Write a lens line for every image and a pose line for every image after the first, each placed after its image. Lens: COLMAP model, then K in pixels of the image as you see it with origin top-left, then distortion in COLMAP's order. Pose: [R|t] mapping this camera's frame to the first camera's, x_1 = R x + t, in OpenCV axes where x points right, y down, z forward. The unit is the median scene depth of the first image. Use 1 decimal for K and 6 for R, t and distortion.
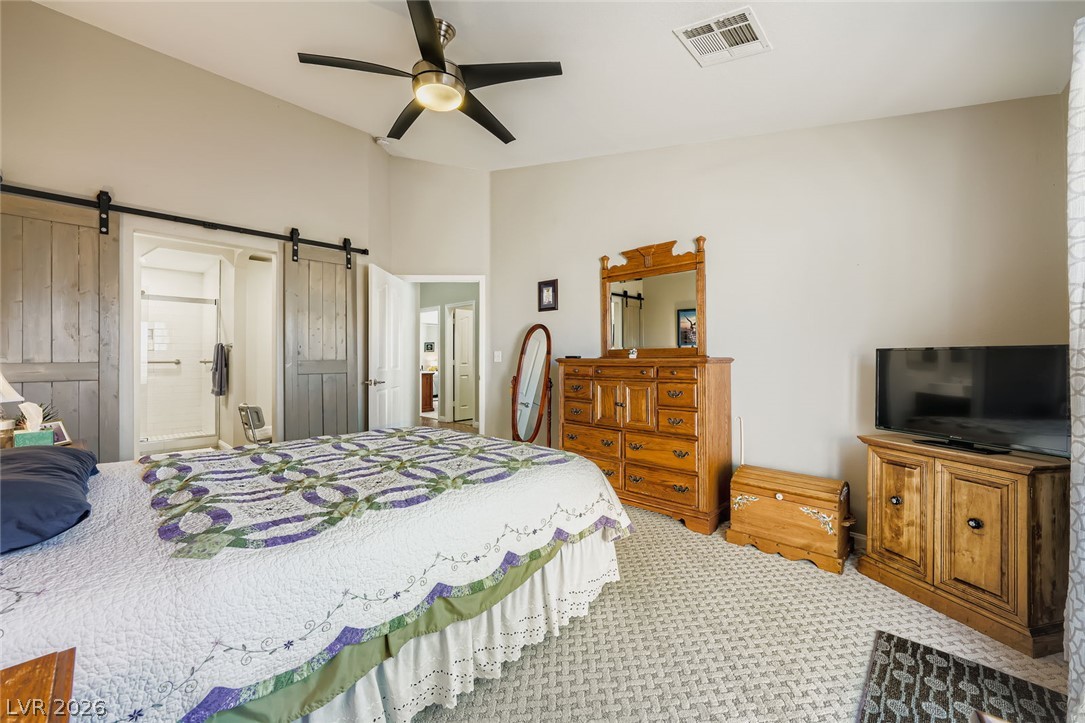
lens RADIAL K [[434.0, 0, 538.3], [0, 434.0, 364.9], [0, 0, 1]] dist [-0.001519, 0.000051]
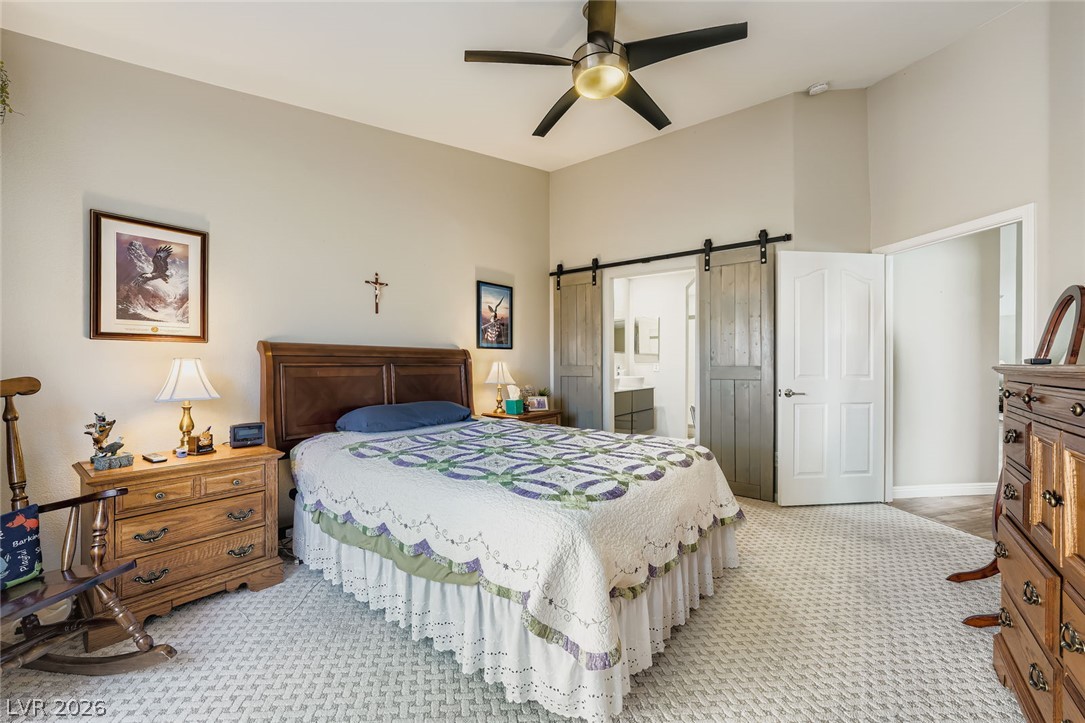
lens RADIAL K [[434.0, 0, 533.7], [0, 434.0, 361.5], [0, 0, 1]] dist [-0.001519, 0.000051]
pose [[0.083291, 0.003810, -0.996518, 0.450407], [-0.018102, 0.999833, 0.002310, -0.014066], [0.996361, 0.017846, 0.083346, 0.496790]]
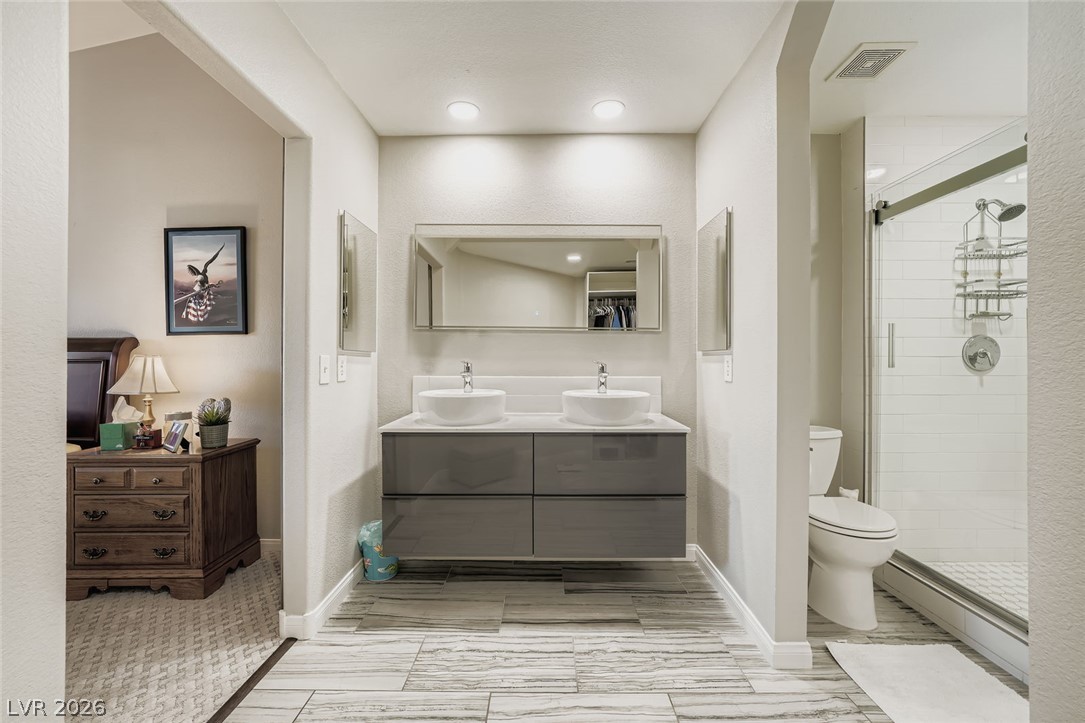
lens RADIAL K [[434.0, 0, 538.5], [0, 434.0, 359.1], [0, 0, 1]] dist [-0.001519, 0.000051]
pose [[-0.748804, -0.001979, -0.662788, -0.679009], [-0.005237, 0.999982, 0.002931, -0.008644], [0.662771, 0.005666, -0.748801, 1.391075]]
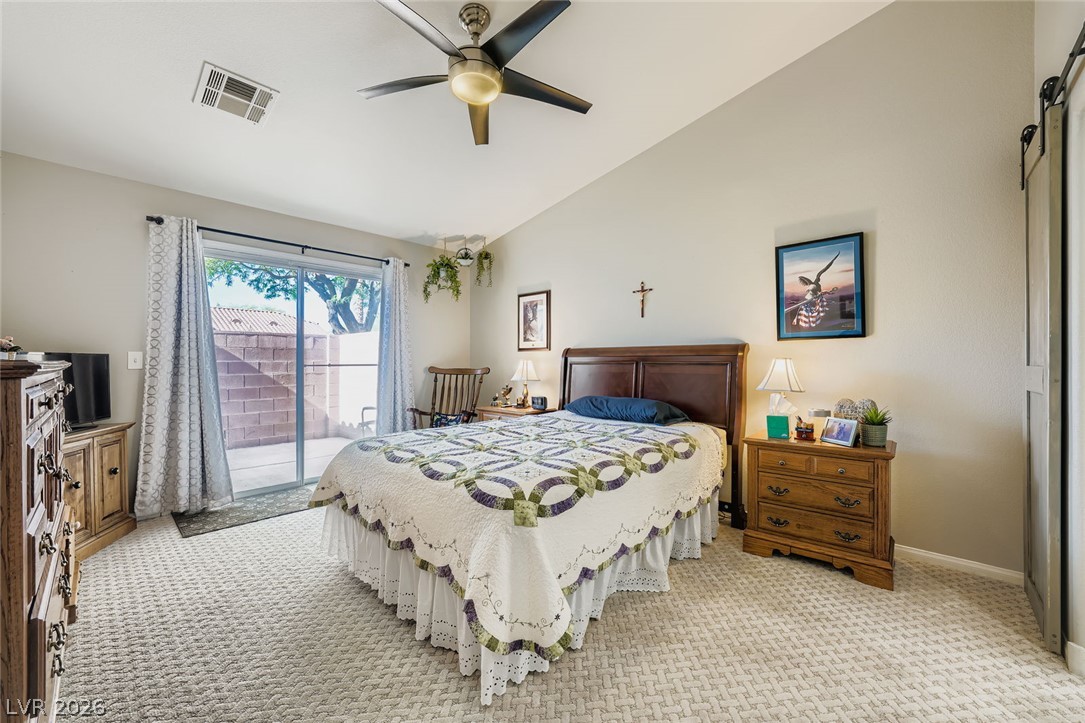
lens RADIAL K [[434.0, 0, 536.7], [0, 434.0, 362.8], [0, 0, 1]] dist [-0.001519, 0.000051]
pose [[-0.999928, 0.002866, 0.011689, -0.246938], [0.002988, 0.999941, 0.010477, -0.010876], [-0.011659, 0.010512, -0.999877, 1.272916]]
